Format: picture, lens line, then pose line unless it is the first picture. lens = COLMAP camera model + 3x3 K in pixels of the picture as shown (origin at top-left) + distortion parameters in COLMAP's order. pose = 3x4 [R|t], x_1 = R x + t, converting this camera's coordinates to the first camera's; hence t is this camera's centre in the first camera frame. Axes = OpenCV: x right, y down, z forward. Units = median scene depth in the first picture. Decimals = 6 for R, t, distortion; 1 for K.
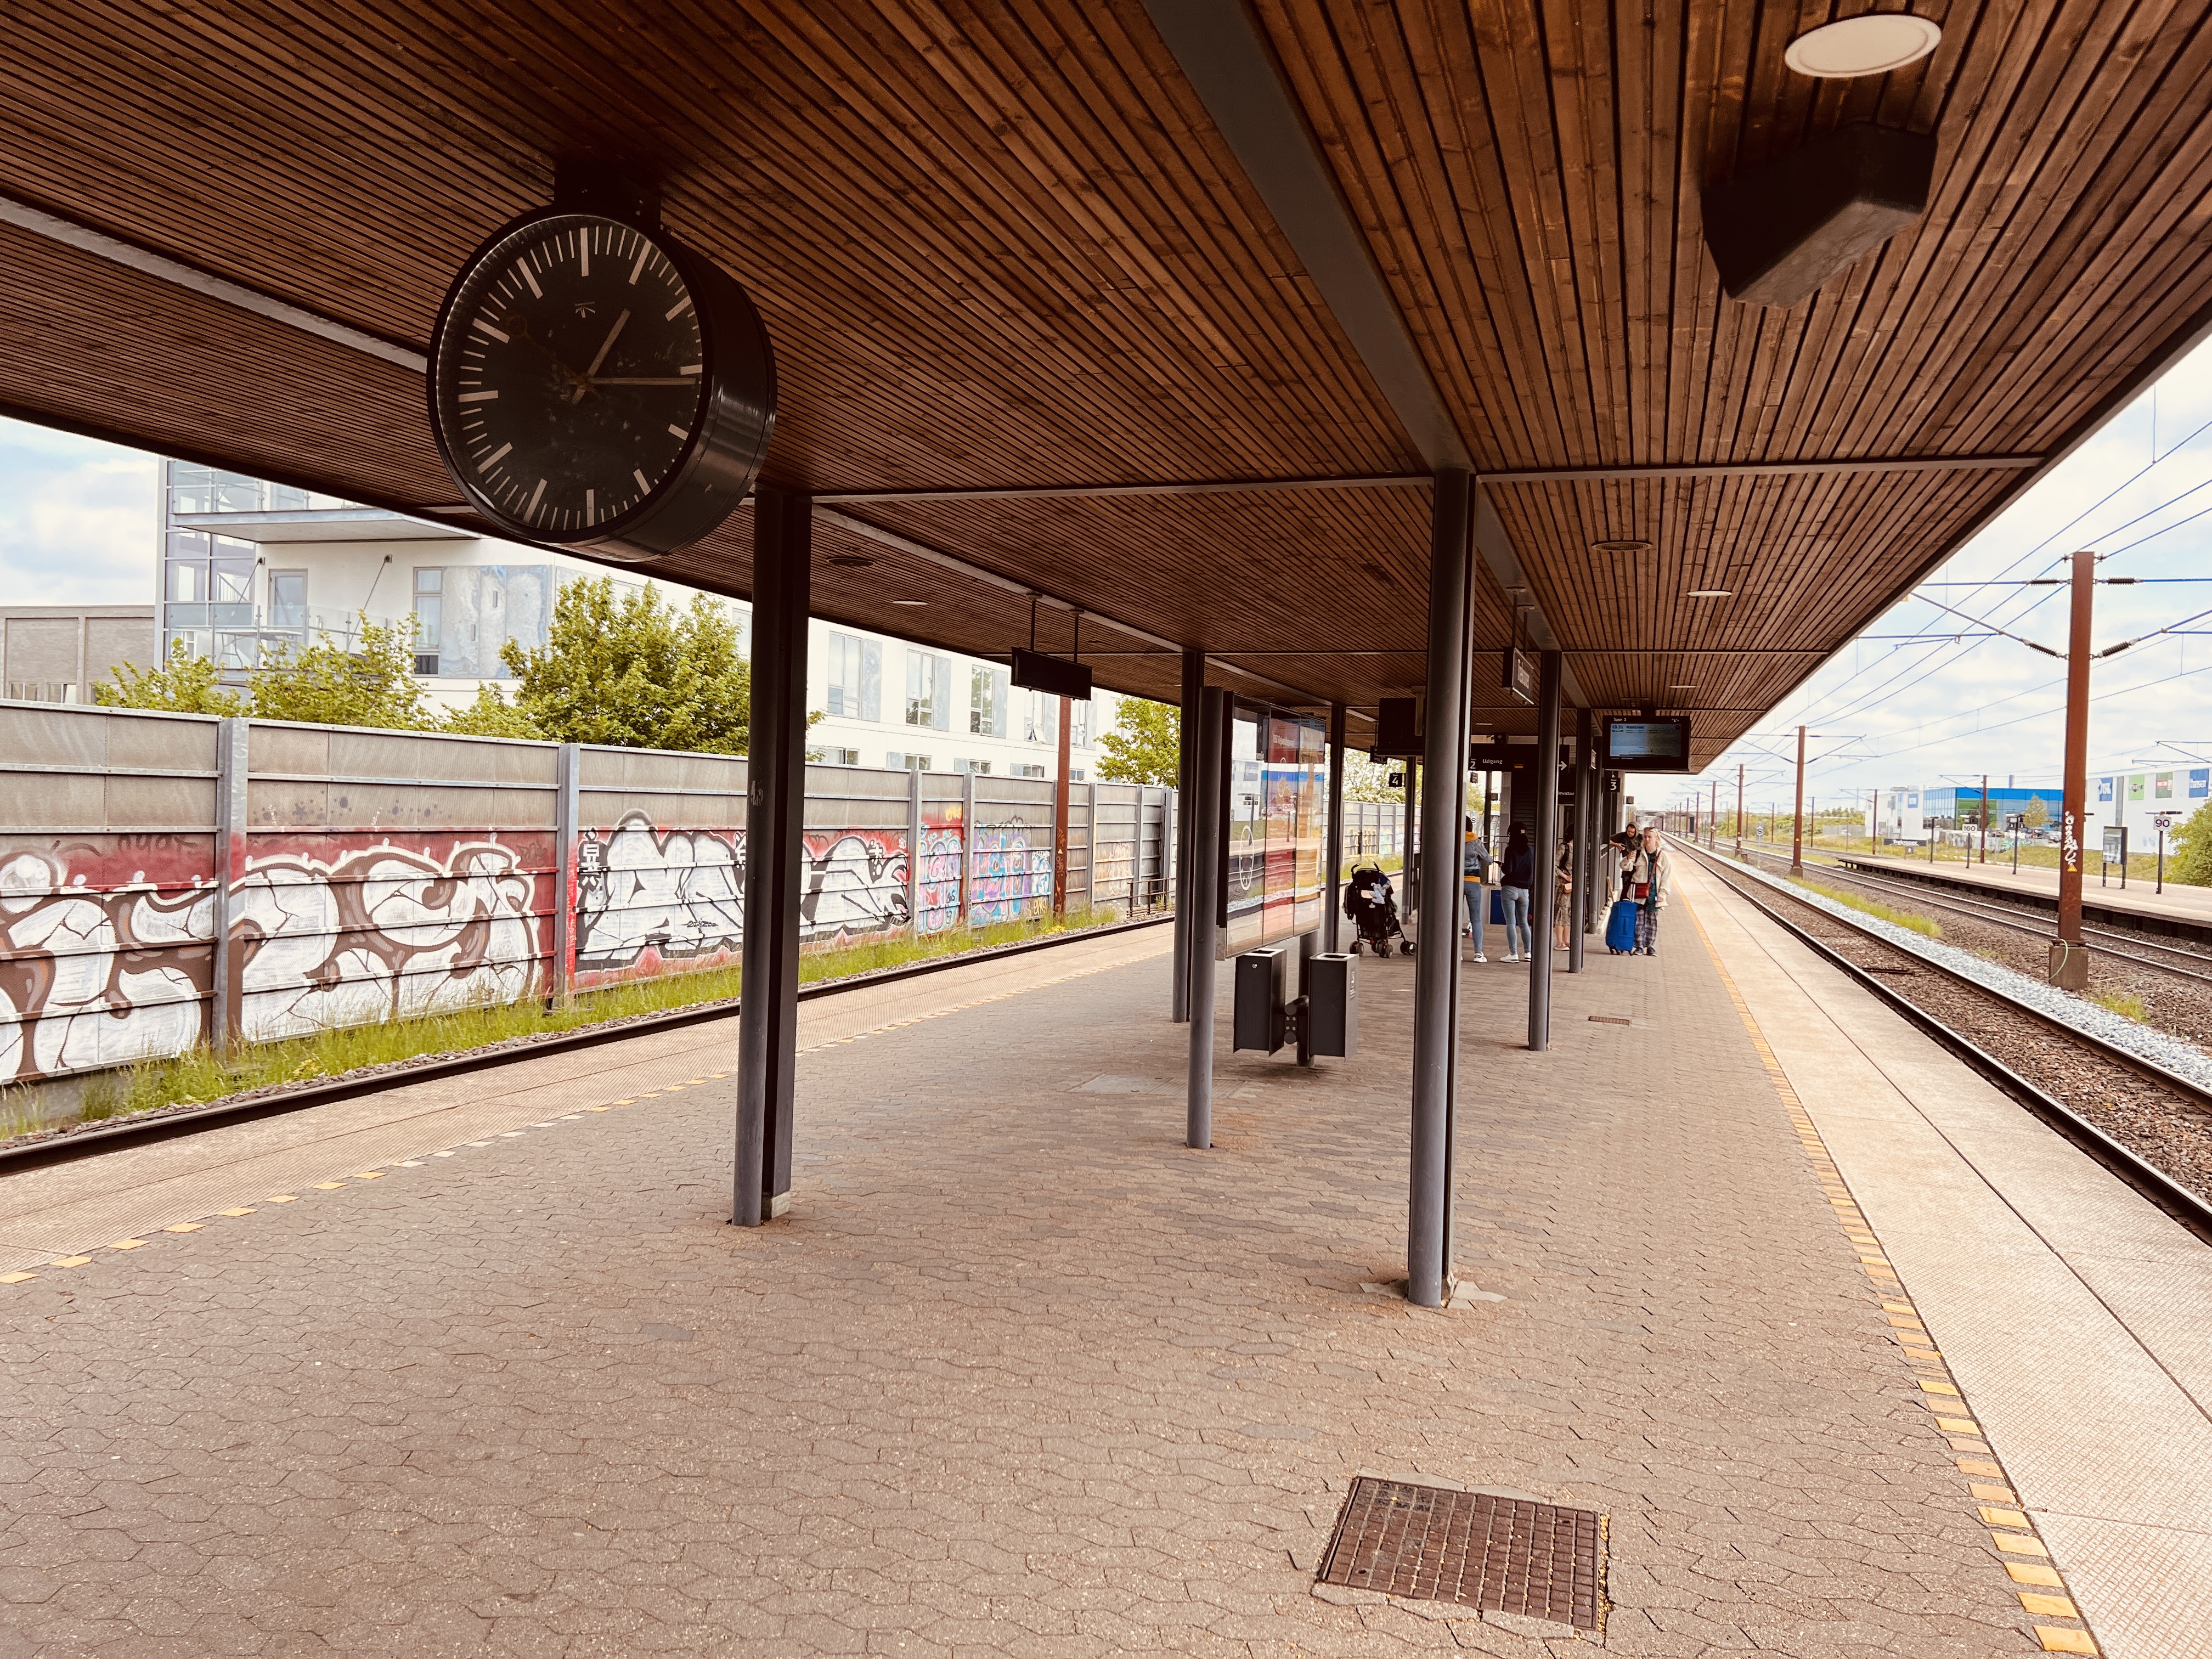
lens RADIAL K [[1640.4, 0, 1114.3], [0, 1640.4, 820.3], [0, 0, 1]] dist [0.039576, -0.033471]
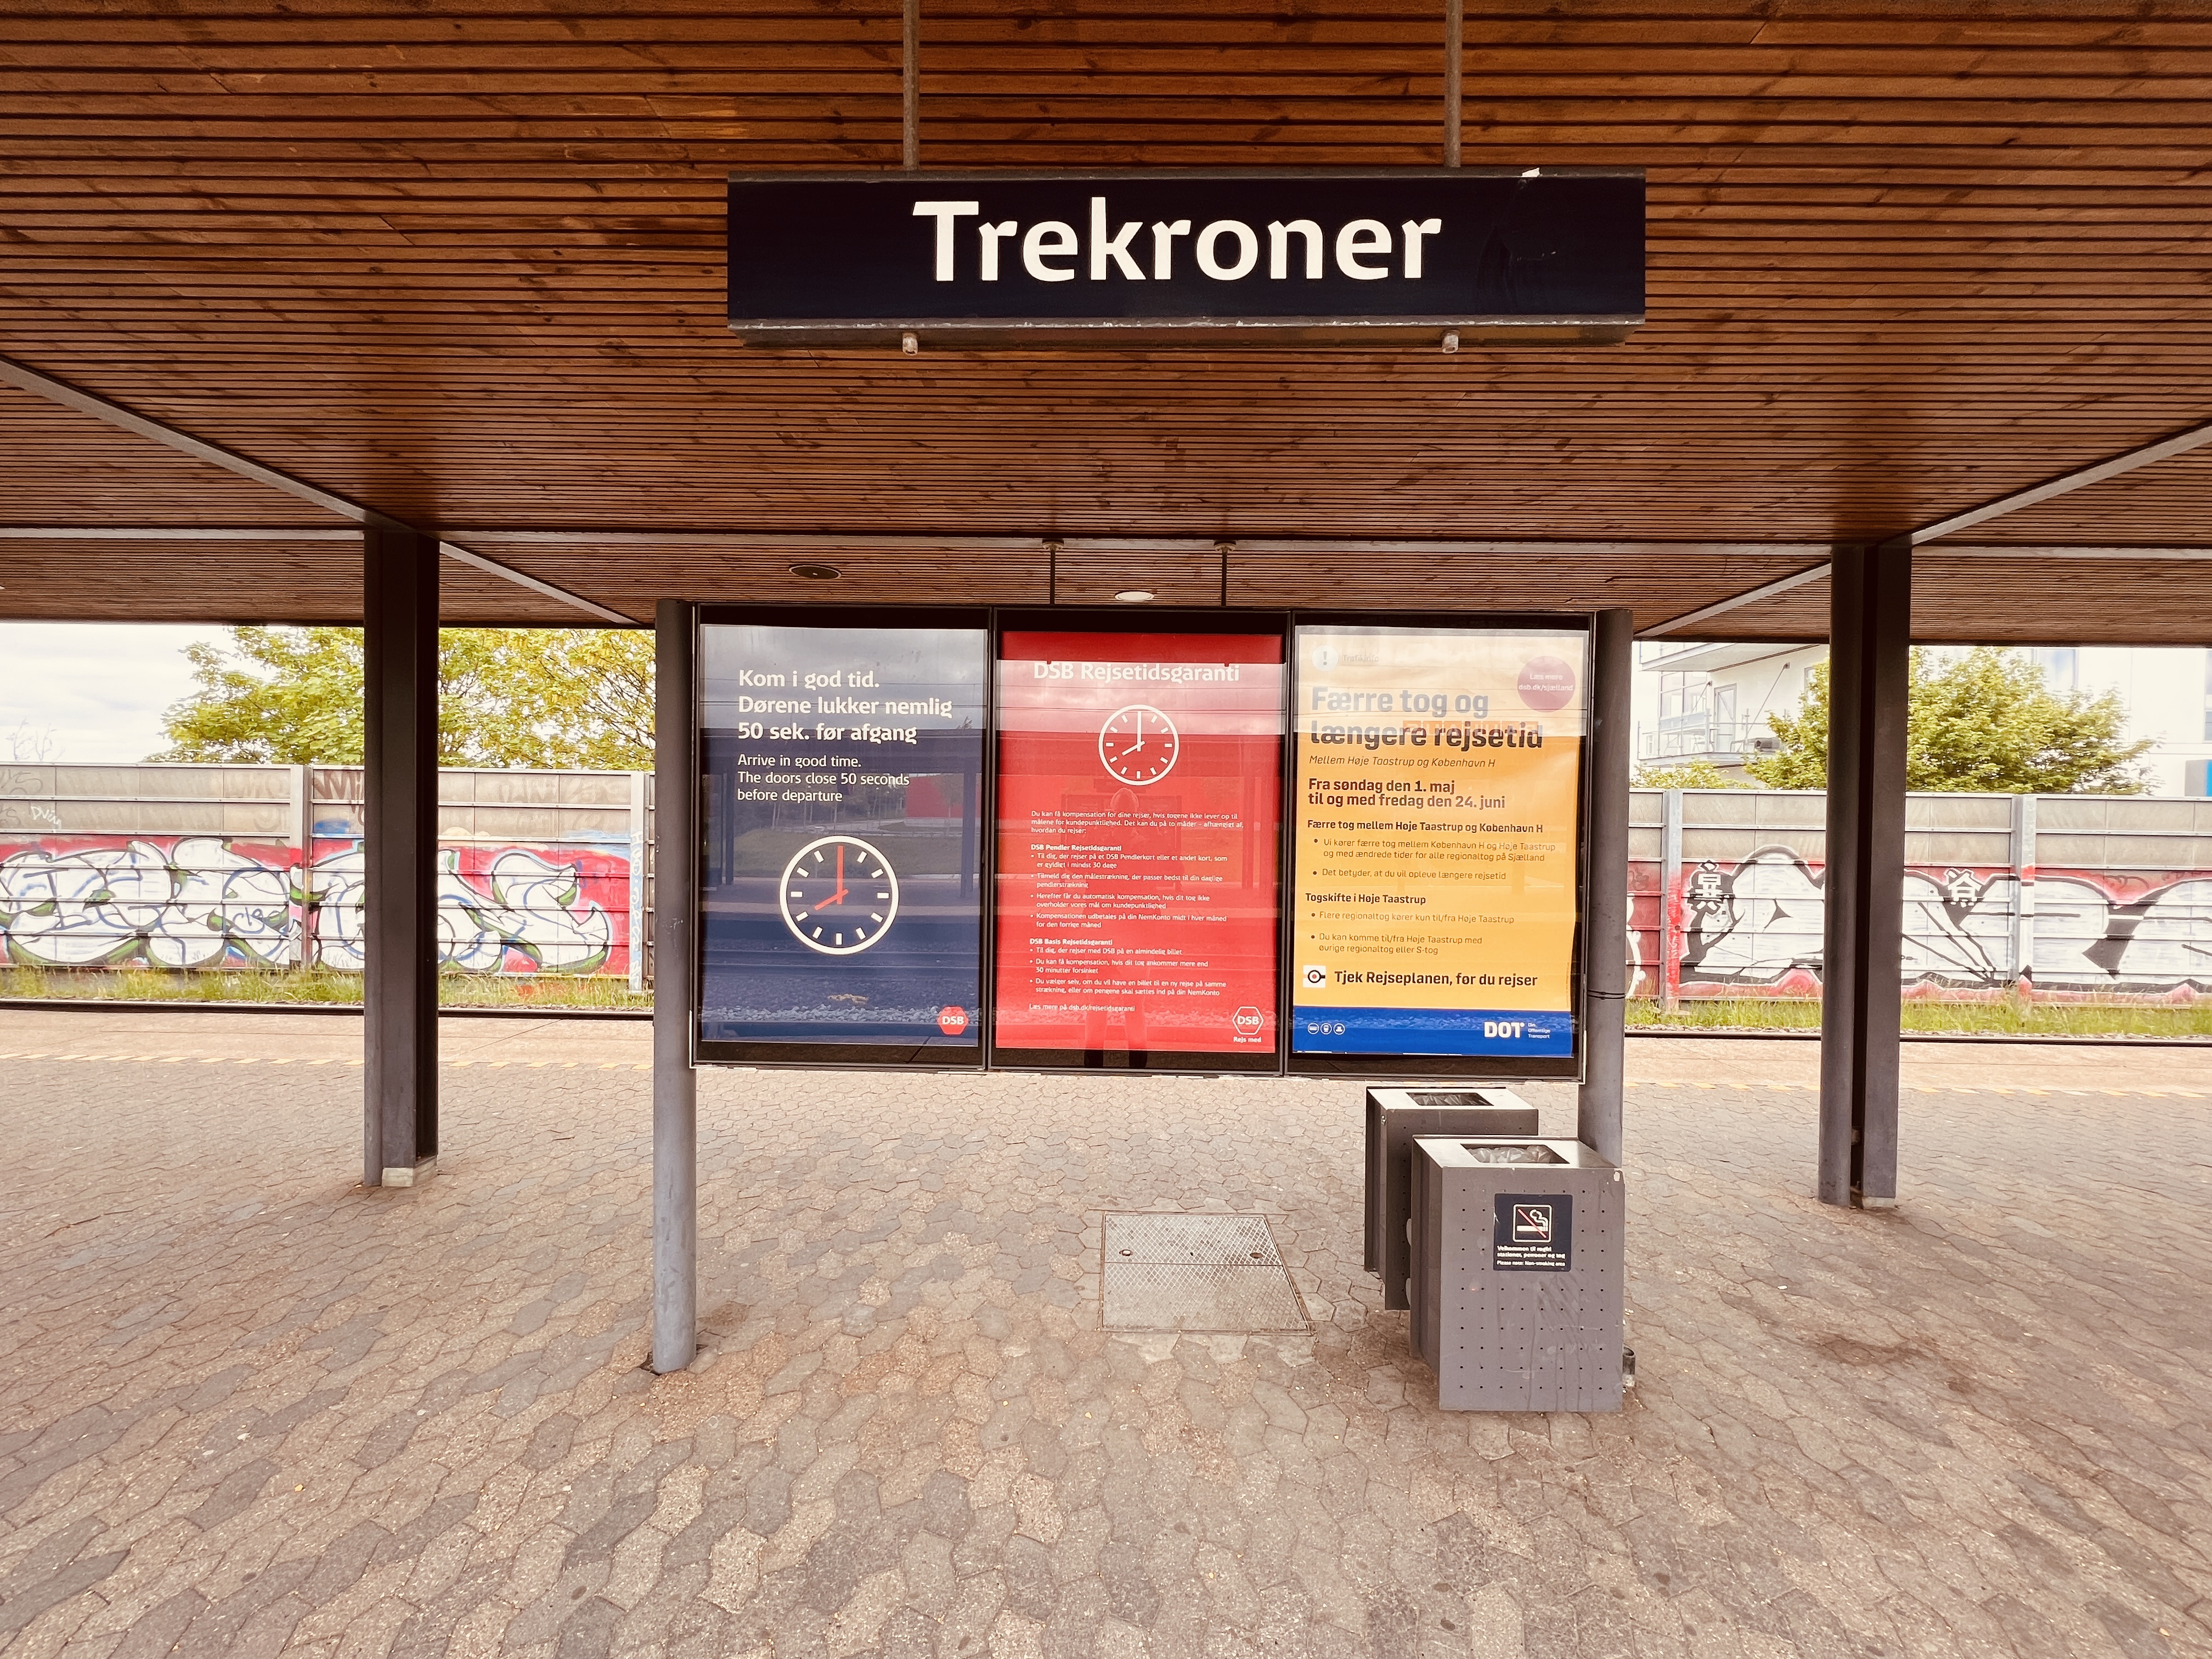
lens RADIAL K [[879.7, 0, 1105.0], [0, 879.7, 834.4], [0, 0, 1]] dist [0.002811, 0.000238]
pose [[0.307448, -0.009503, -0.951517, 0.142621], [-0.014278, 0.999791, -0.014598, 0.001560], [0.951458, 0.018074, 0.307248, 0.394385]]
